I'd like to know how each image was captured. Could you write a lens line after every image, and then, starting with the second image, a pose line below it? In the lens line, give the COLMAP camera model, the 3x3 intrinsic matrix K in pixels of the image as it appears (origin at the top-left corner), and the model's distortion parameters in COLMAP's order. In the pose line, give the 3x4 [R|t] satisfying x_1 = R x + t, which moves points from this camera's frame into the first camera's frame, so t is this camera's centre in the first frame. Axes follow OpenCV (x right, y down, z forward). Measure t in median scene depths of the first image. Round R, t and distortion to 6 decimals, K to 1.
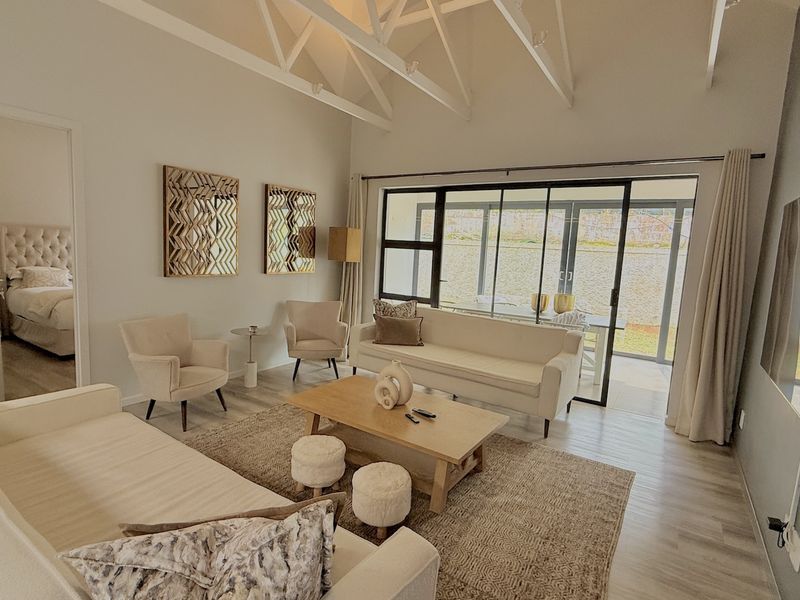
lens RADIAL K [[428.8, 0, 397.4], [0, 428.8, 300.0], [0, 0, 1]] dist [0.000769, 0.000206]
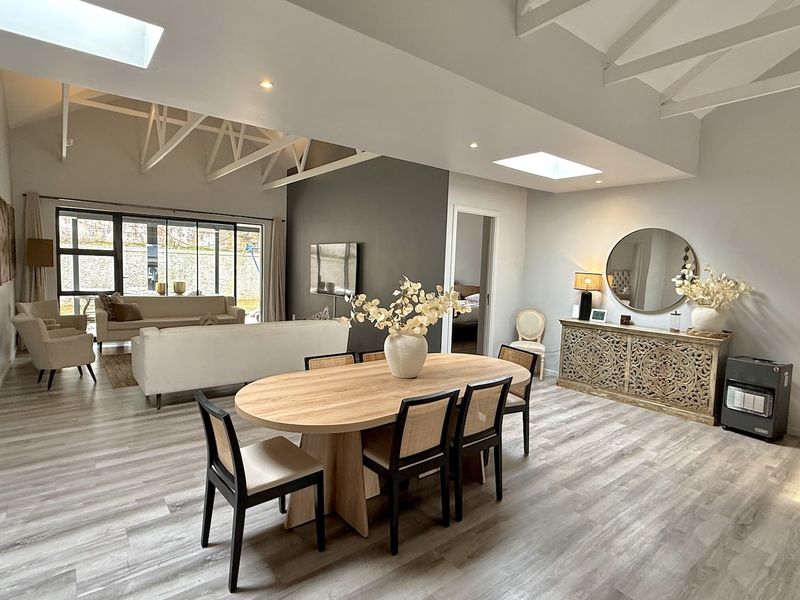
lens RADIAL K [[428.8, 0, 397.4], [0, 428.8, 300.0], [0, 0, 1]] dist [0.000769, 0.000206]
pose [[0.309087, -0.116731, 0.943843, -0.997130], [0.095842, 0.991209, 0.091203, -0.013988], [-0.946192, 0.062270, 0.317558, -0.325326]]
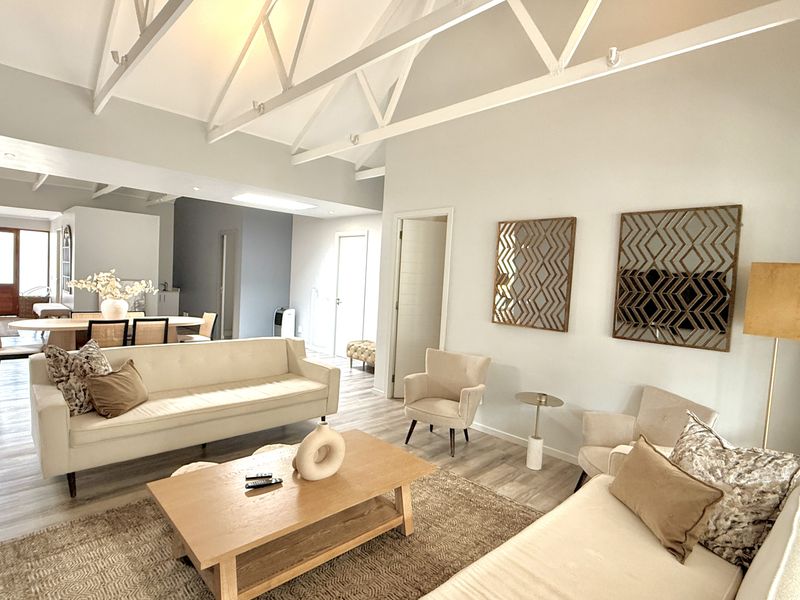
lens RADIAL K [[428.8, 0, 397.4], [0, 428.8, 300.0], [0, 0, 1]] dist [0.000769, 0.000206]
pose [[-0.195218, -0.014523, -0.980652, 0.424819], [-0.178690, 0.983681, 0.021003, -0.067041], [0.964344, 0.179333, -0.194628, 0.717552]]
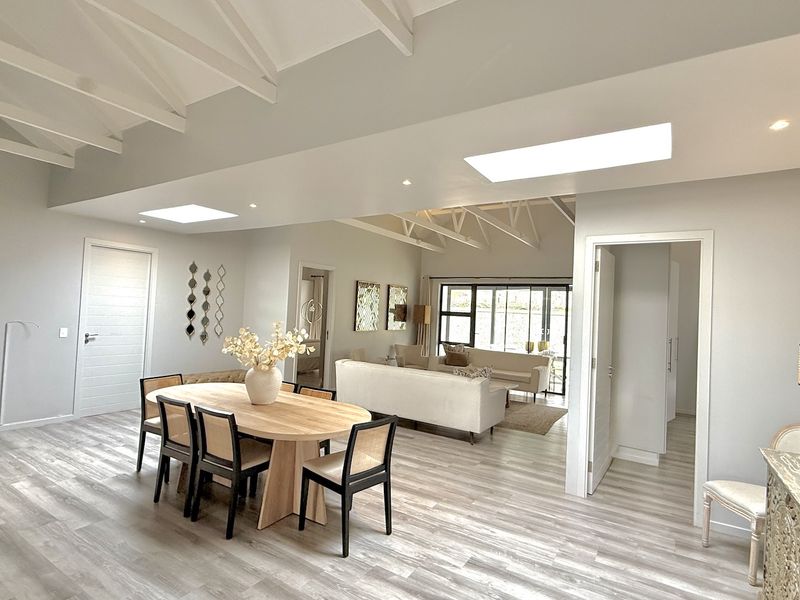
lens RADIAL K [[428.8, 0, 397.4], [0, 428.8, 300.0], [0, 0, 1]] dist [0.000769, 0.000206]
pose [[0.999824, -0.005867, 0.017796, -0.270012], [0.008361, 0.989616, -0.143495, 0.074972], [-0.016769, 0.143619, 0.989491, -0.849814]]
